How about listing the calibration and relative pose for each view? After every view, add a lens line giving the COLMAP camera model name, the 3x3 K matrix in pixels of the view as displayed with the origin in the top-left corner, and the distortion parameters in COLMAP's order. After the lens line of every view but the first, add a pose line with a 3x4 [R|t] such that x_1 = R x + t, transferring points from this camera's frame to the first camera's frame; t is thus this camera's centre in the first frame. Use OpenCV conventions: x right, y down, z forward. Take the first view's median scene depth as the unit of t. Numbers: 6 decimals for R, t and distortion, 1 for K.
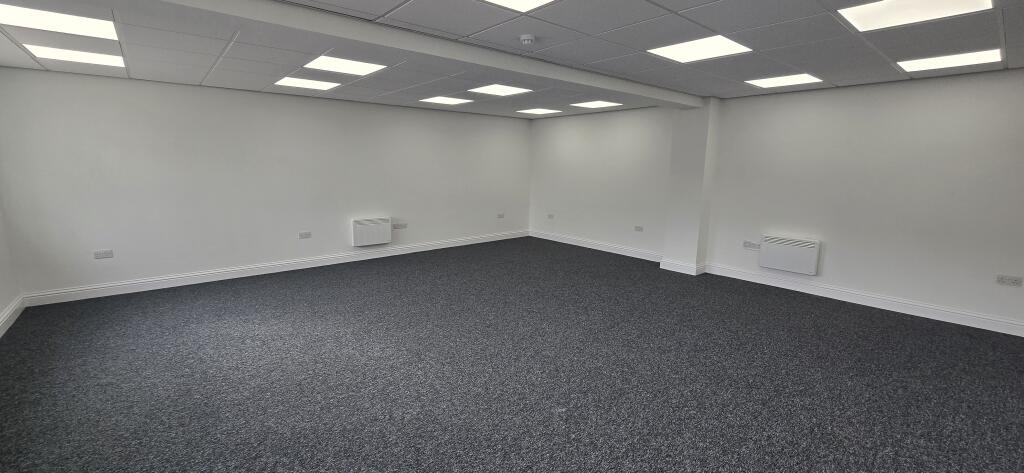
lens RADIAL K [[420.1, 0, 512.0], [0, 420.1, 236.5], [0, 0, 1]] dist [-0.001614, -0.000143]
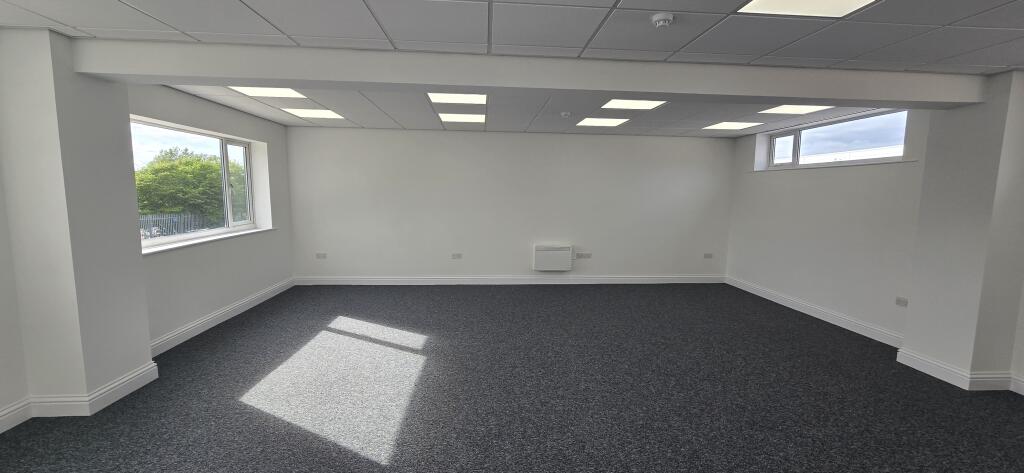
lens RADIAL K [[420.1, 0, 512.0], [0, 420.1, 236.5], [0, 0, 1]] dist [-0.001614, -0.000143]
pose [[0.821883, 0.064915, -0.565945, 0.198516], [-0.103545, 0.993960, -0.036362, -0.021984], [0.560166, 0.088486, 0.823641, 0.149046]]
